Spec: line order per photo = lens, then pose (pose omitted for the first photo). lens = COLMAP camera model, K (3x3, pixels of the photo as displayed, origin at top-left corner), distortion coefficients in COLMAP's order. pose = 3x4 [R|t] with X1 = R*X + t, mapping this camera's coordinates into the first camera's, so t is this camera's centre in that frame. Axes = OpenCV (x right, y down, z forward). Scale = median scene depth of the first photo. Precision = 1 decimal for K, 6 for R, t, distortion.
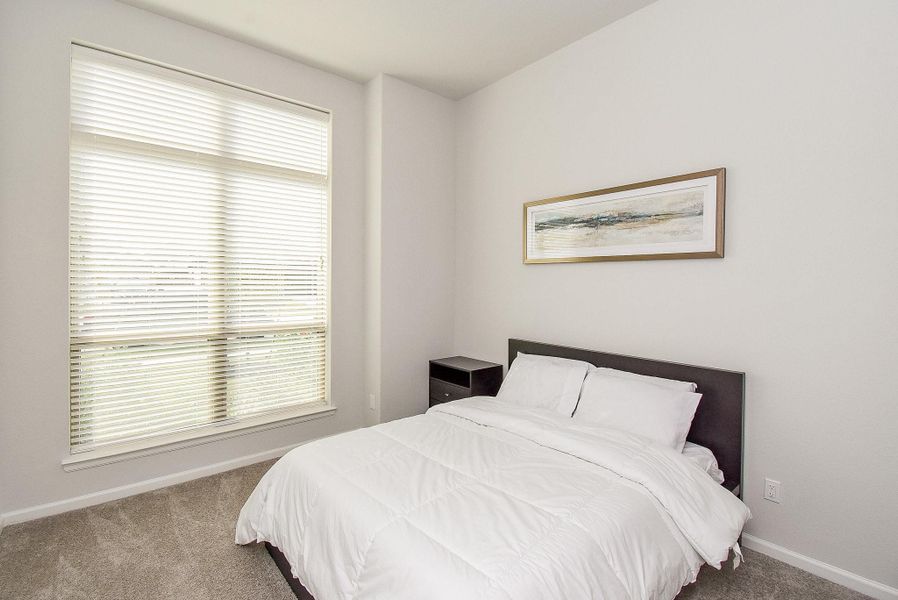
lens RADIAL K [[404.1, 0, 448.5], [0, 404.1, 295.8], [0, 0, 1]] dist [0.001835, -0.000314]
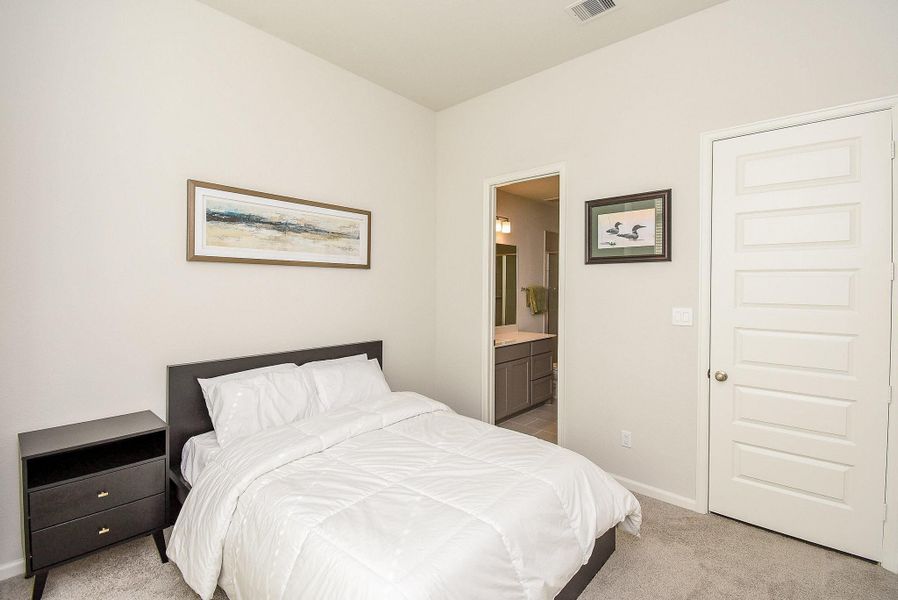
lens RADIAL K [[404.1, 0, 448.5], [0, 404.1, 295.8], [0, 0, 1]] dist [0.001835, -0.000314]
pose [[-0.136538, -0.038874, 0.989872, -0.736452], [0.023989, 0.998807, 0.042534, -0.042140], [-0.990344, 0.029553, -0.135442, 0.749508]]
